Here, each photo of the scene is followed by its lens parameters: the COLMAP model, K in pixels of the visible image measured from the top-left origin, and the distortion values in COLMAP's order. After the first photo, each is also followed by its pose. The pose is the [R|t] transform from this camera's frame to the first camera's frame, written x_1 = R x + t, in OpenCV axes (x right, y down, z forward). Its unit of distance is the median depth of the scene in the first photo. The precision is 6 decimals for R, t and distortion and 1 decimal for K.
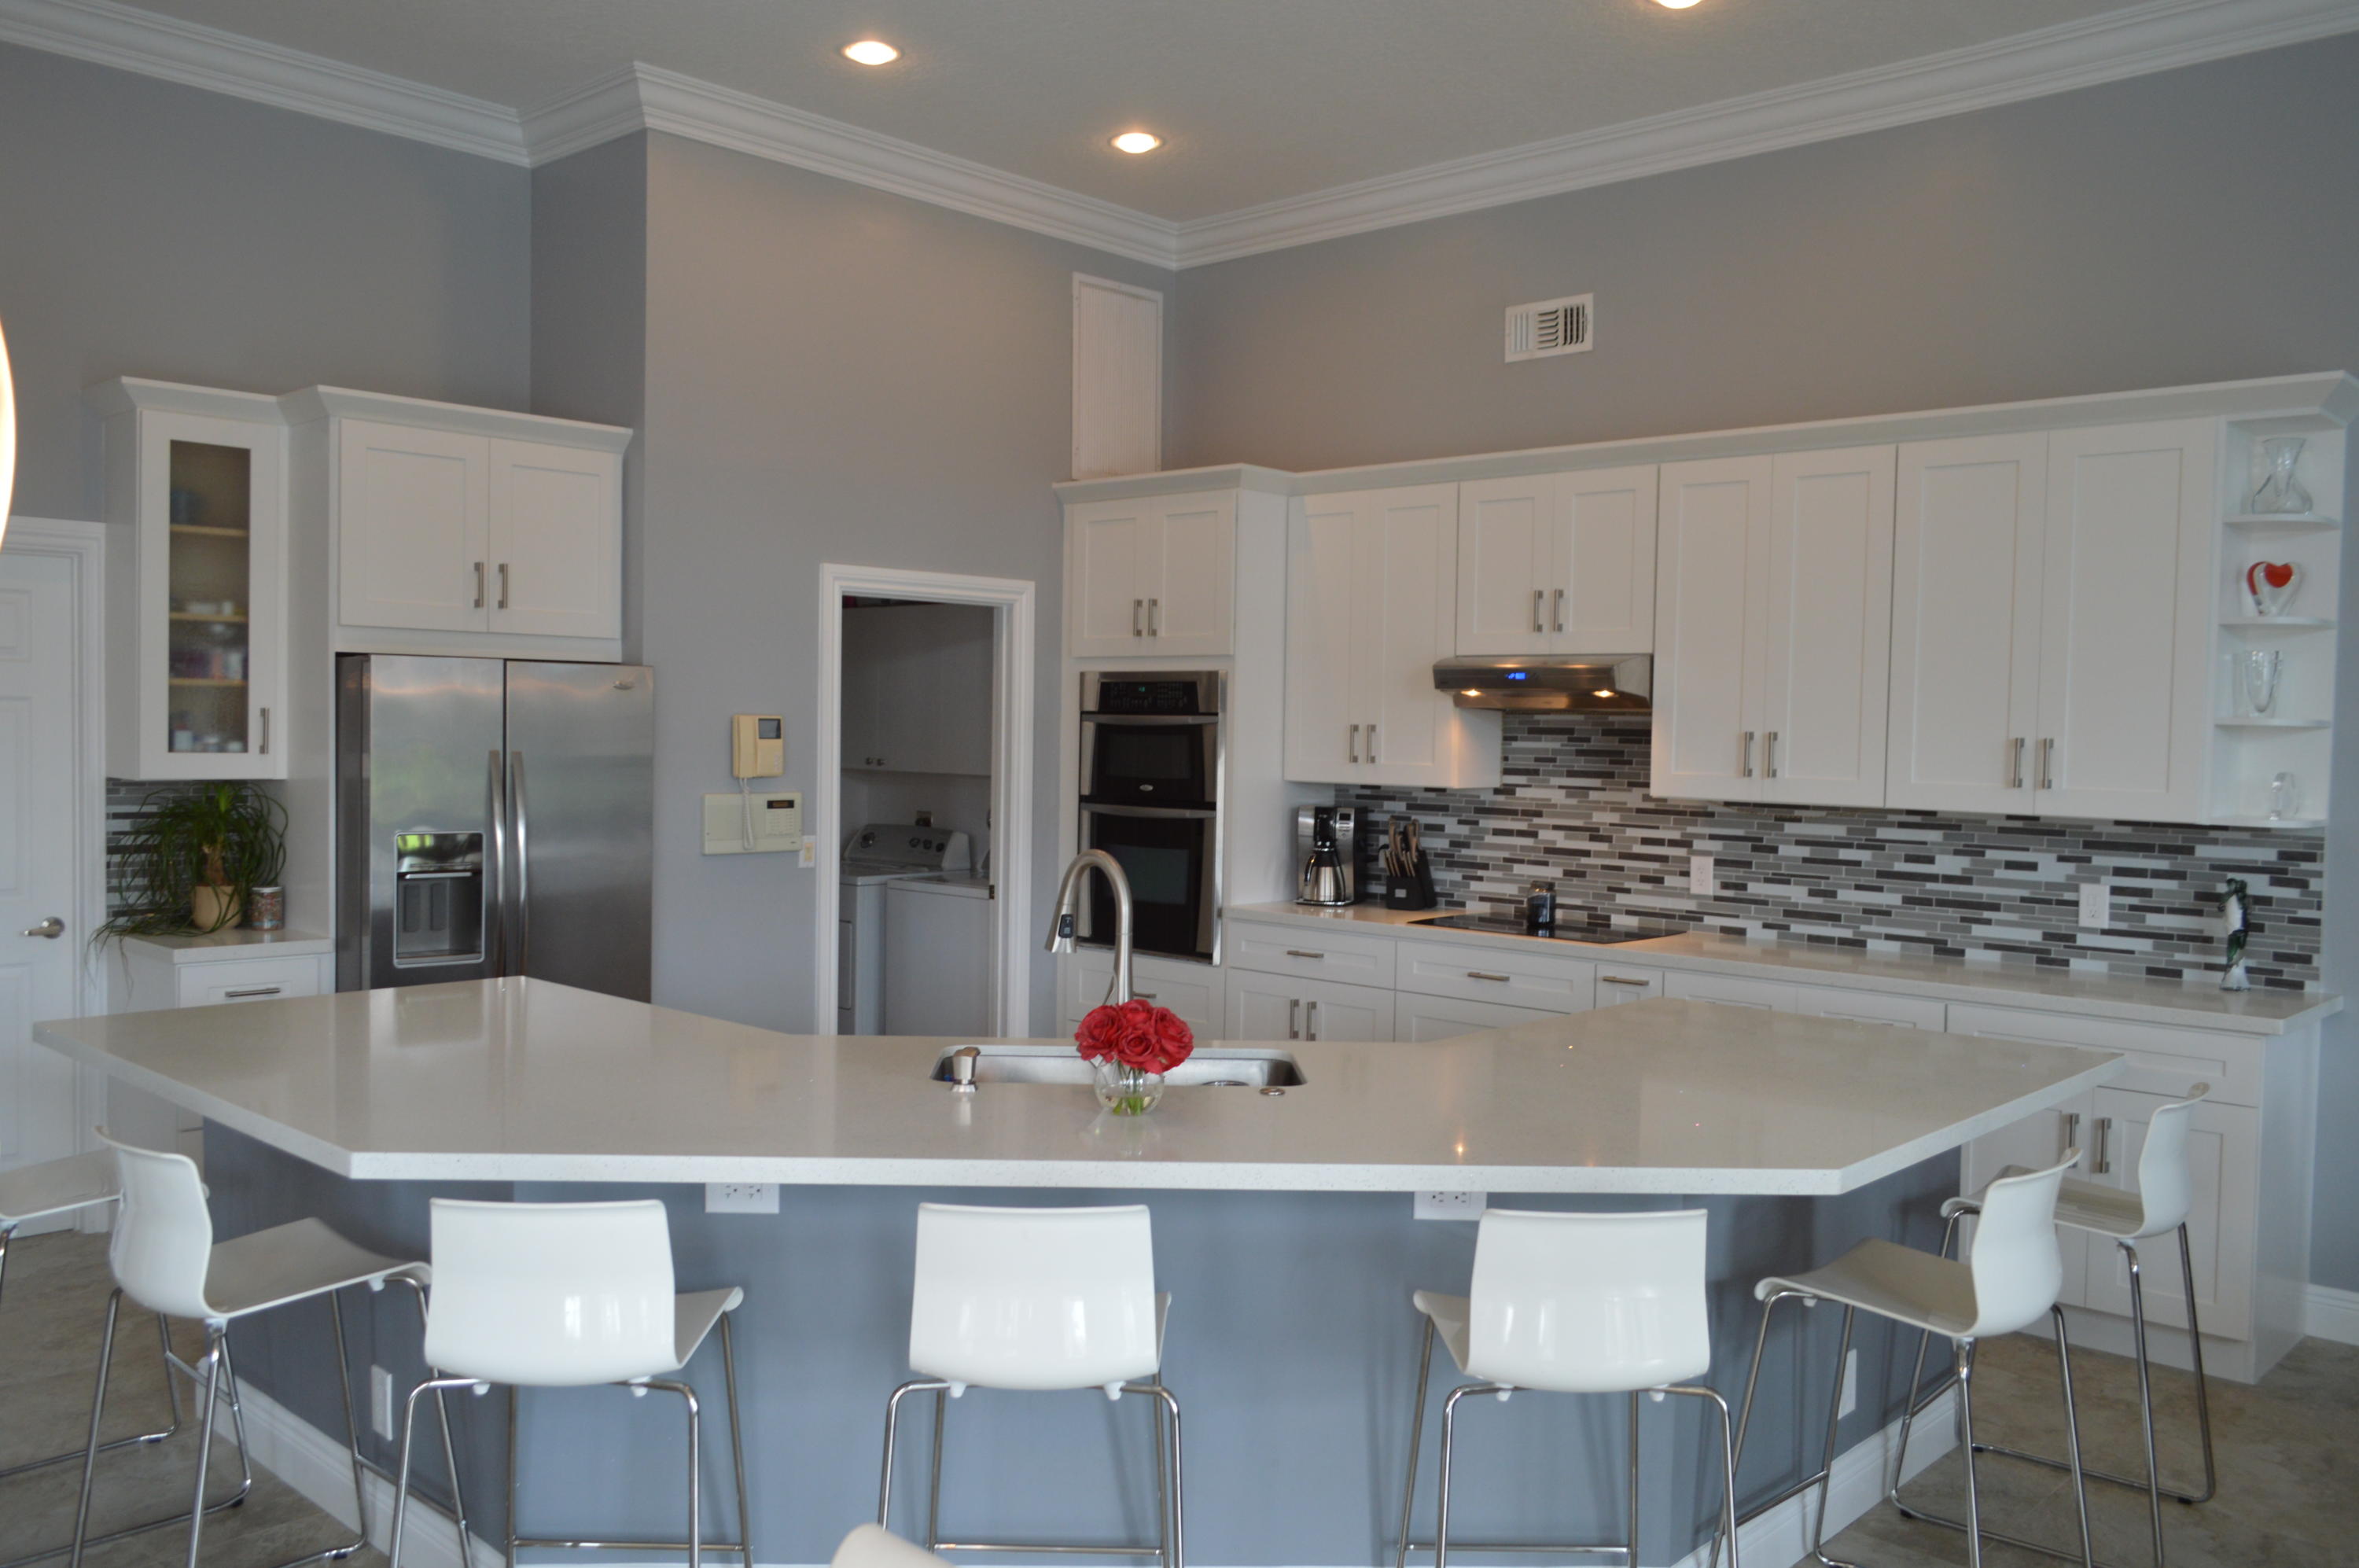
lens RADIAL K [[1863.0, 0, 1185.1], [0, 1863.0, 787.5], [0, 0, 1]] dist [-0.012943, 0.005479]
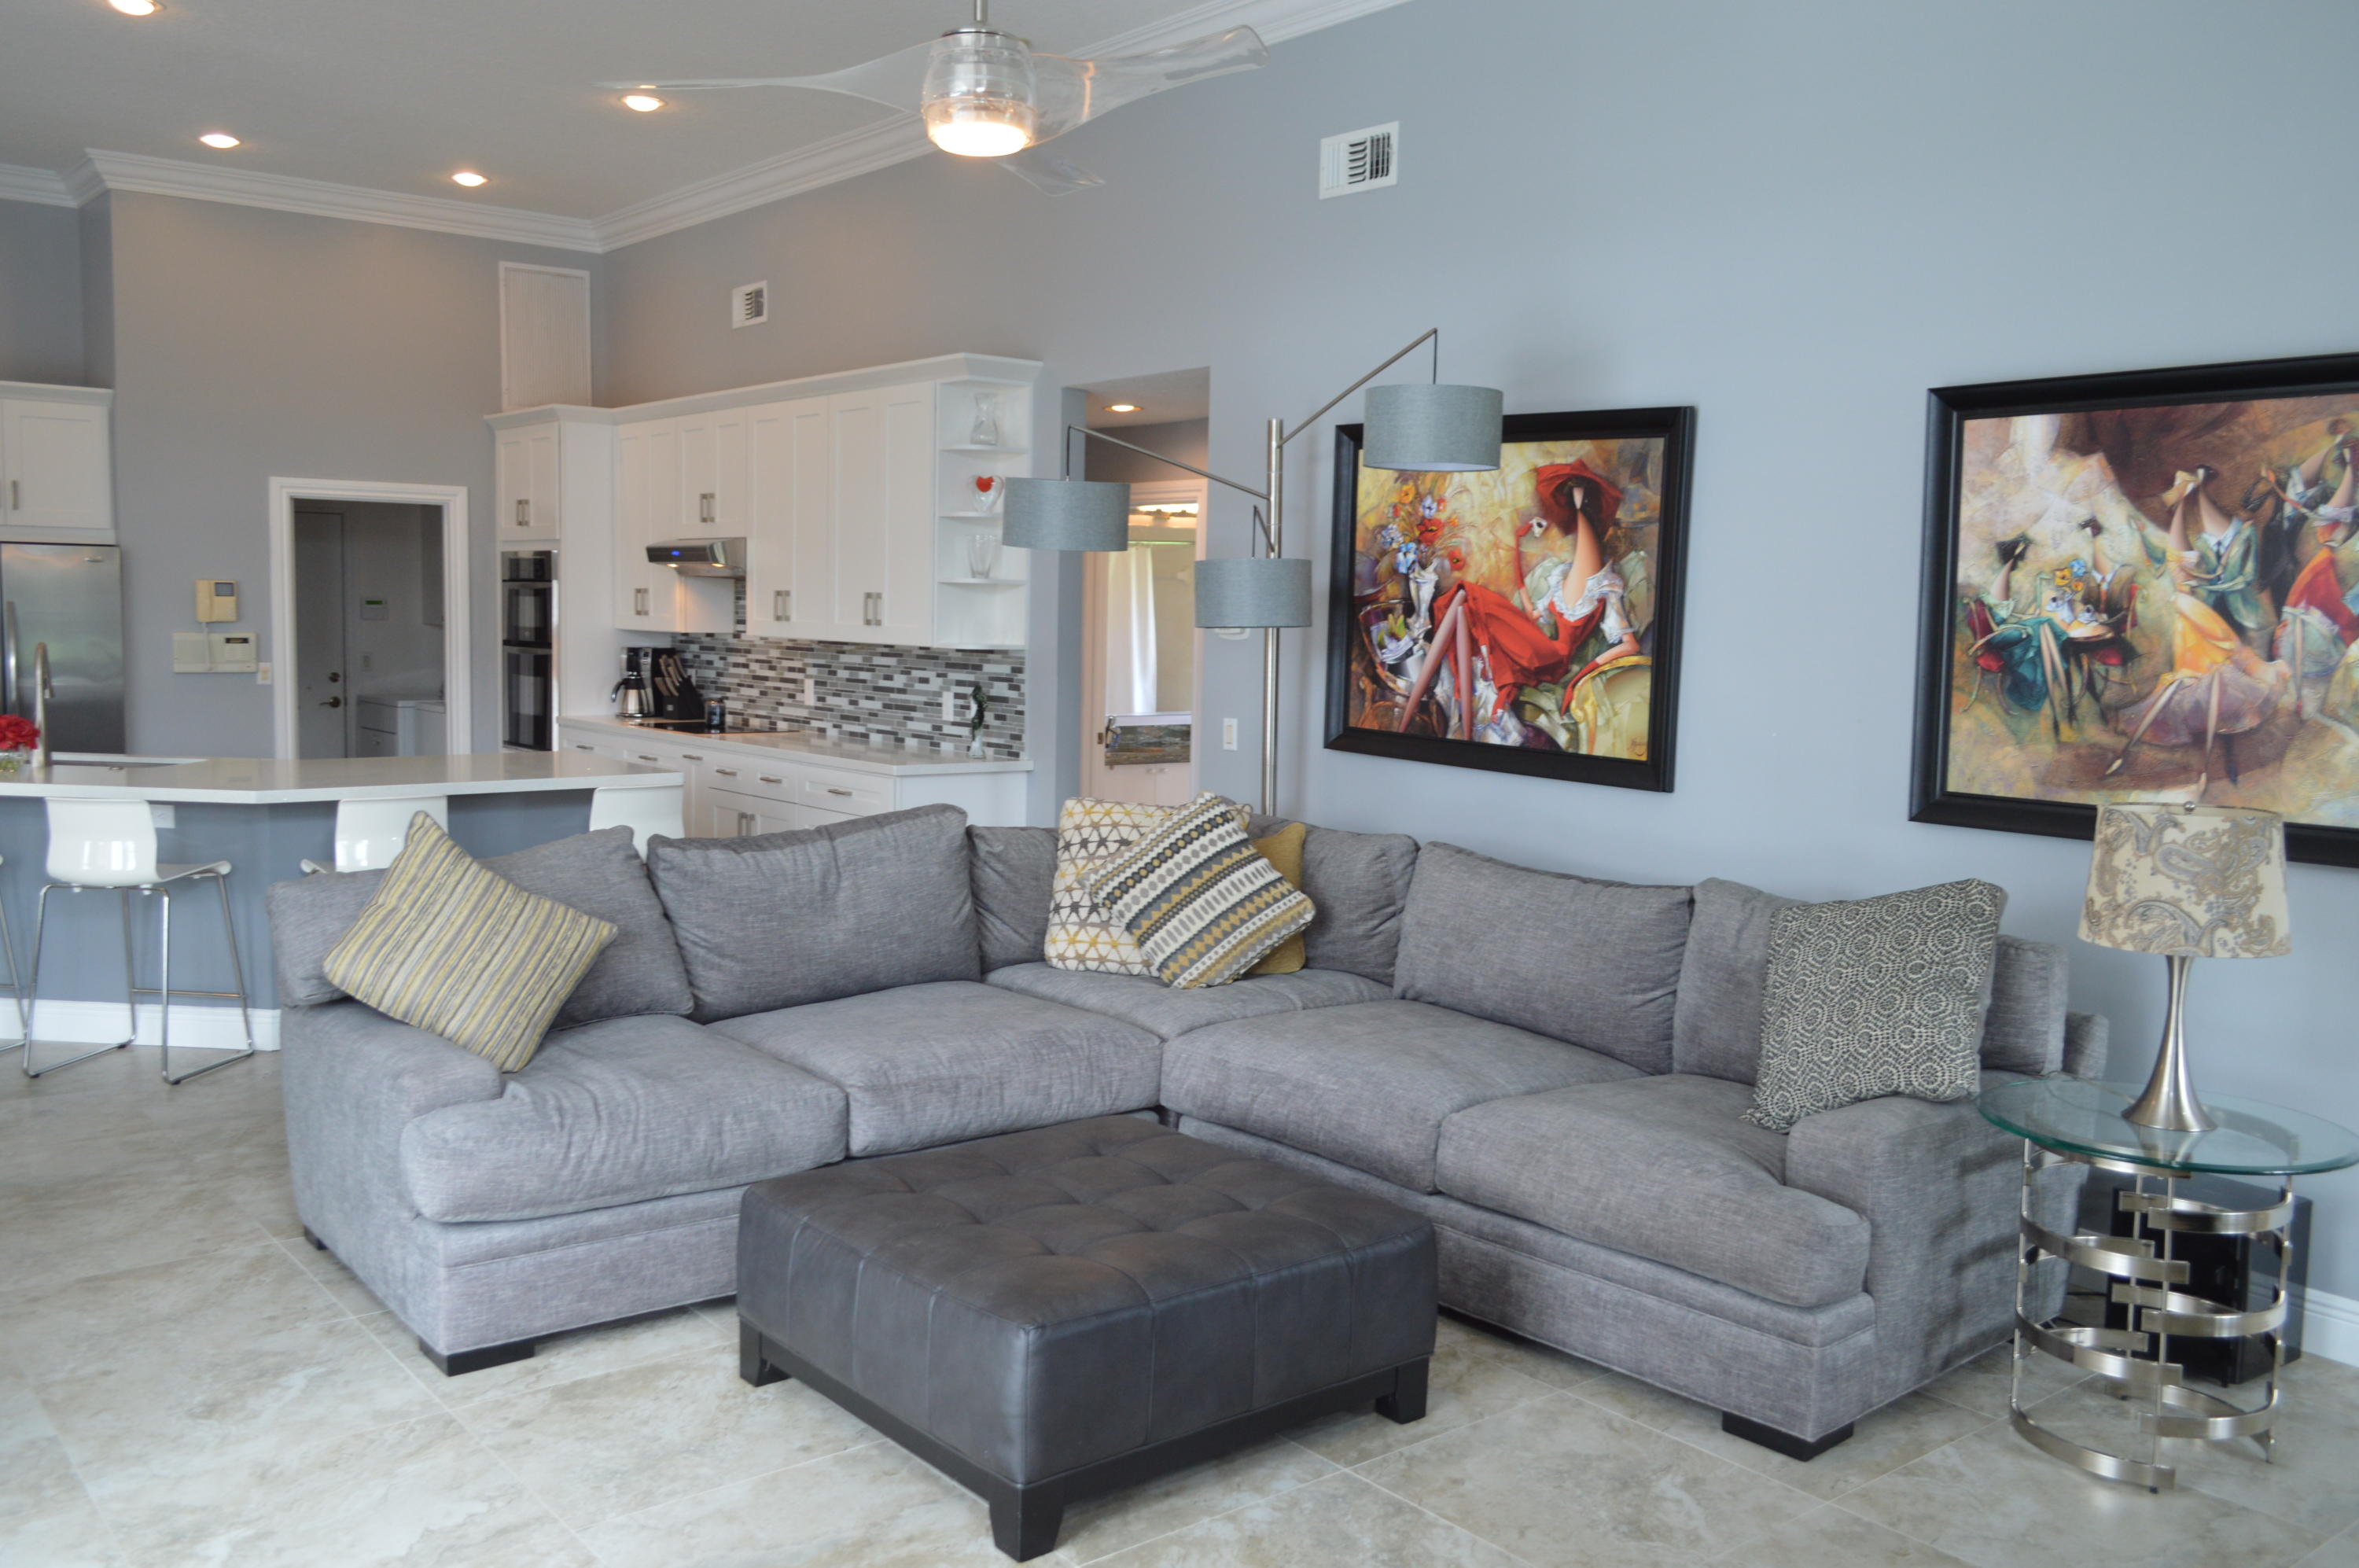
lens RADIAL K [[1945.5, 0, 1179.6], [0, 1945.5, 787.6], [0, 0, 1]] dist [-0.006959, 0.011295]
pose [[0.990200, 0.015822, -0.138759, 0.795110], [-0.008369, 0.998499, 0.054133, 0.038275], [0.139407, -0.052441, 0.988846, -0.464285]]
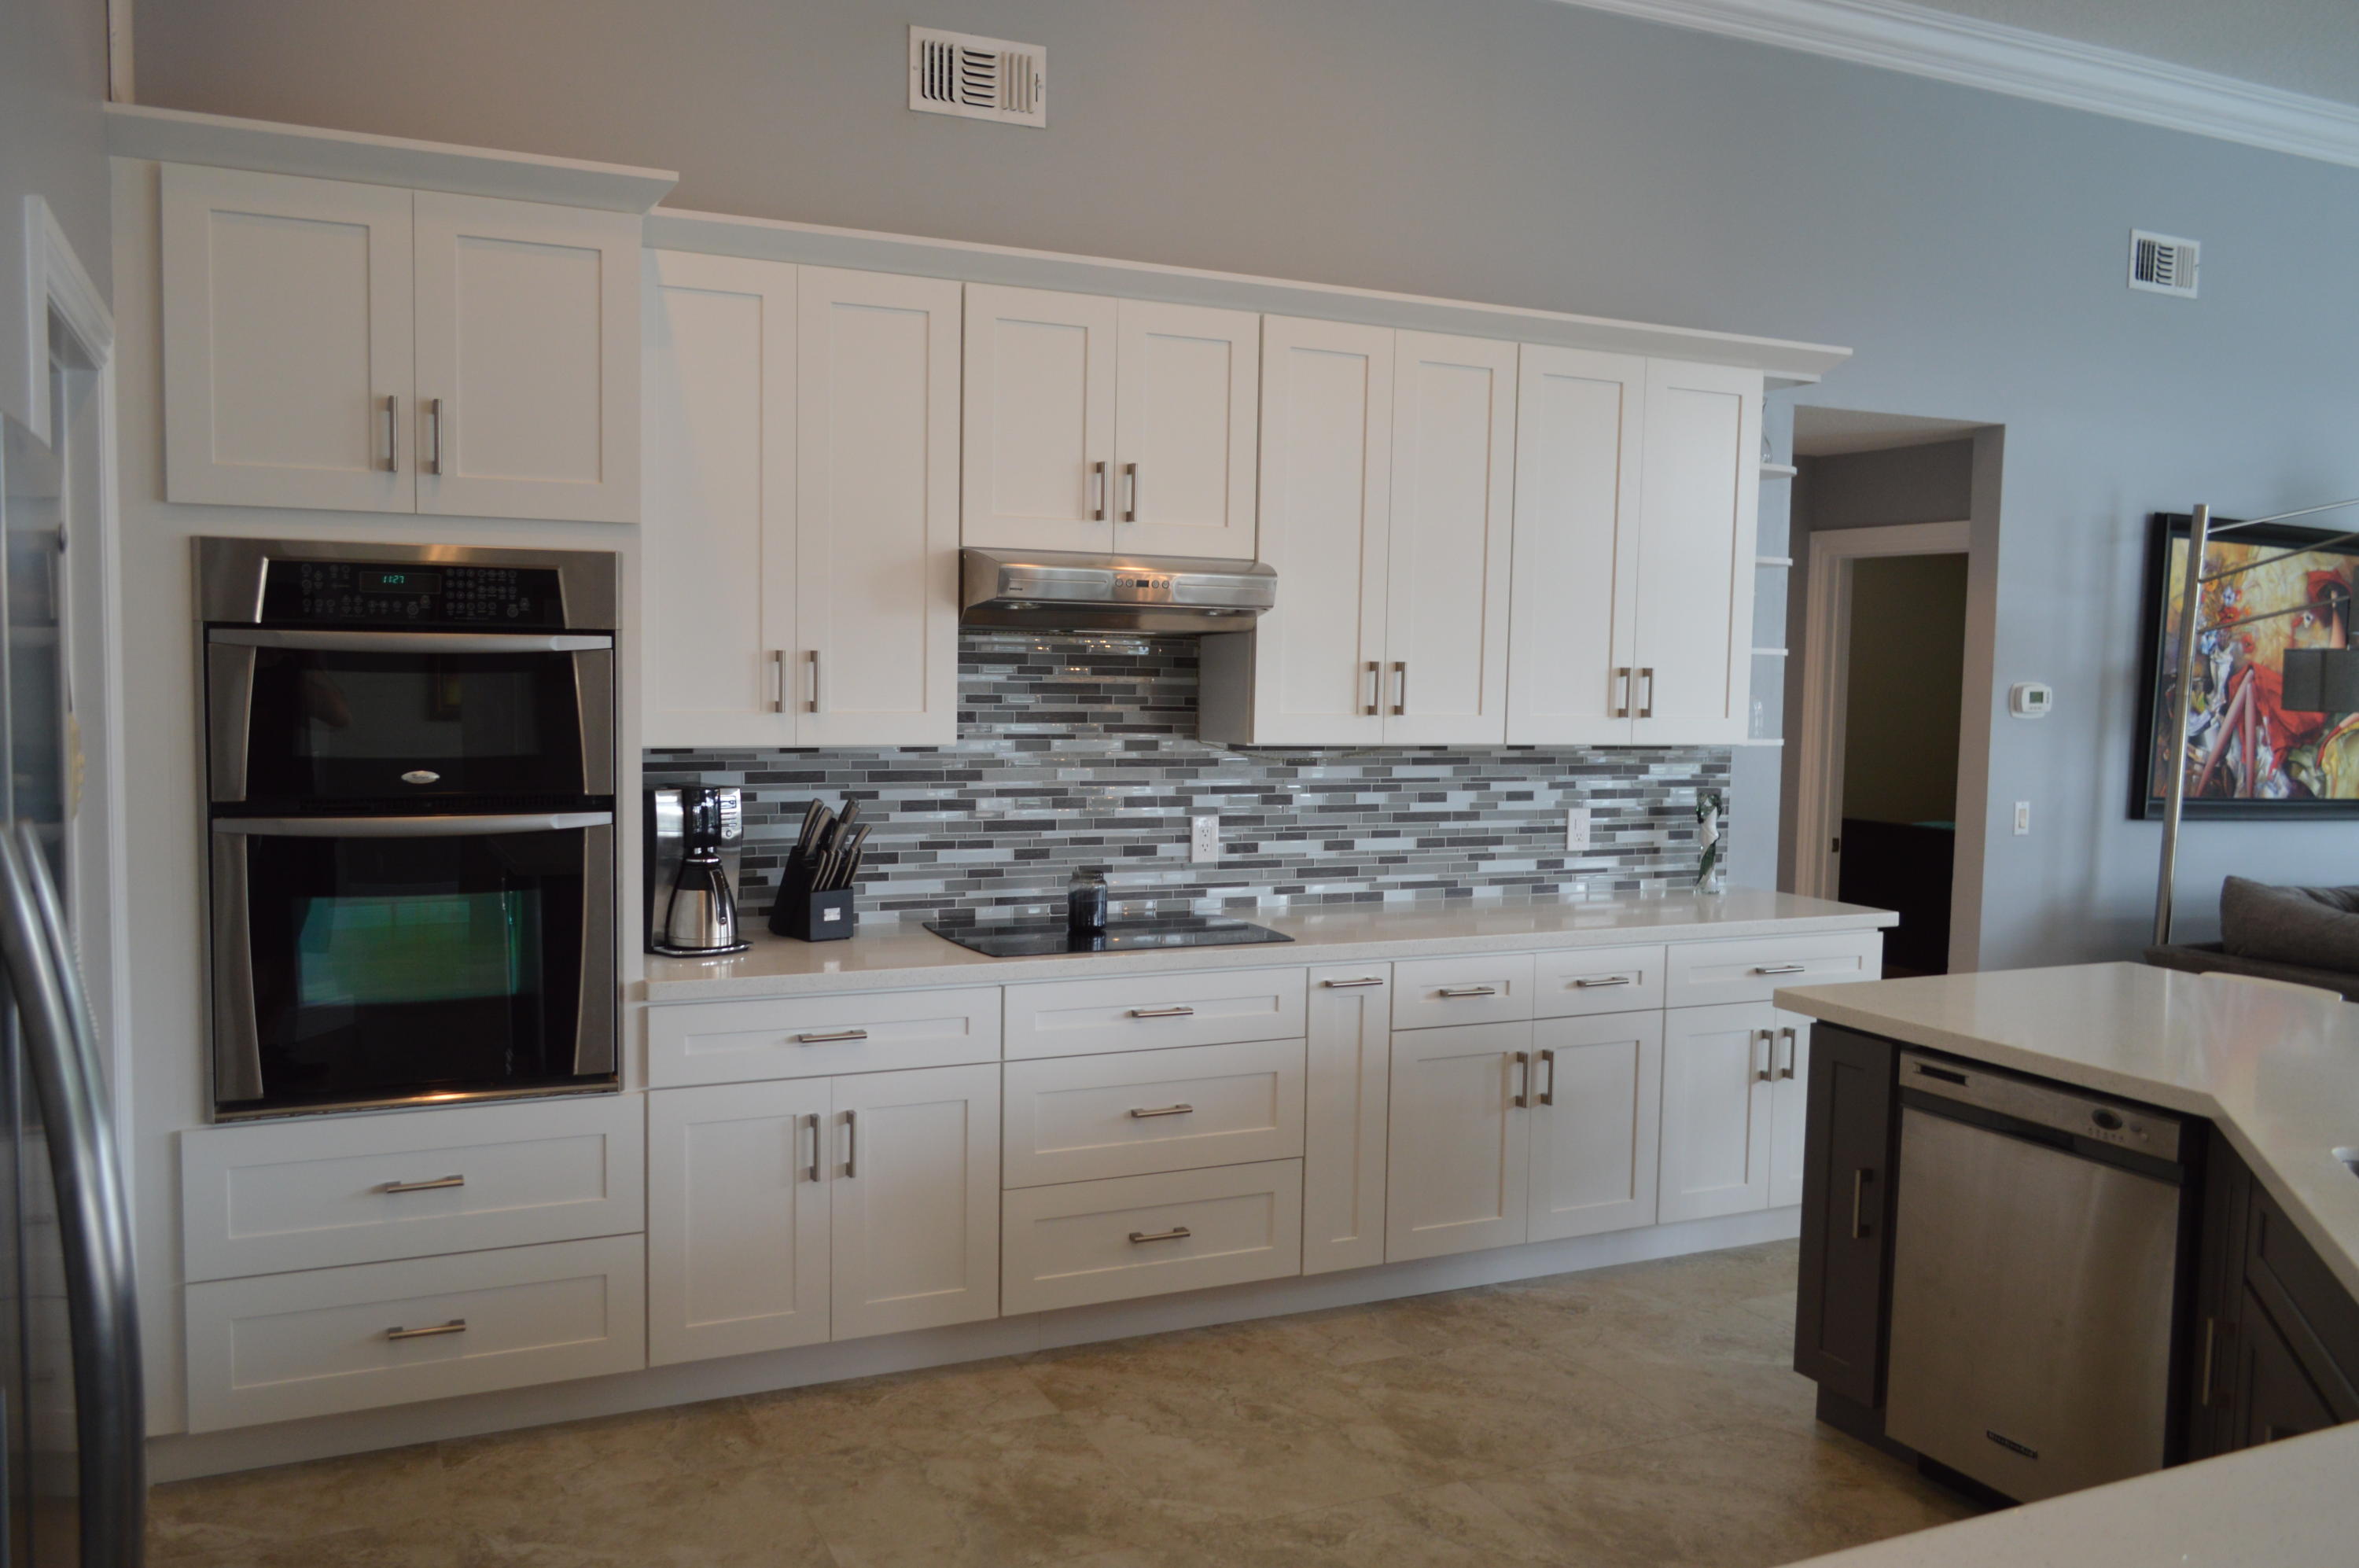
lens RADIAL K [[1863.0, 0, 1182.0], [0, 1863.0, 796.6], [0, 0, 1]] dist [-0.012943, 0.005479]
pose [[0.372345, -0.080446, 0.924601, -0.480667], [0.020182, 0.996703, 0.078592, -0.035156], [-0.927875, -0.010603, 0.372741, 0.732708]]
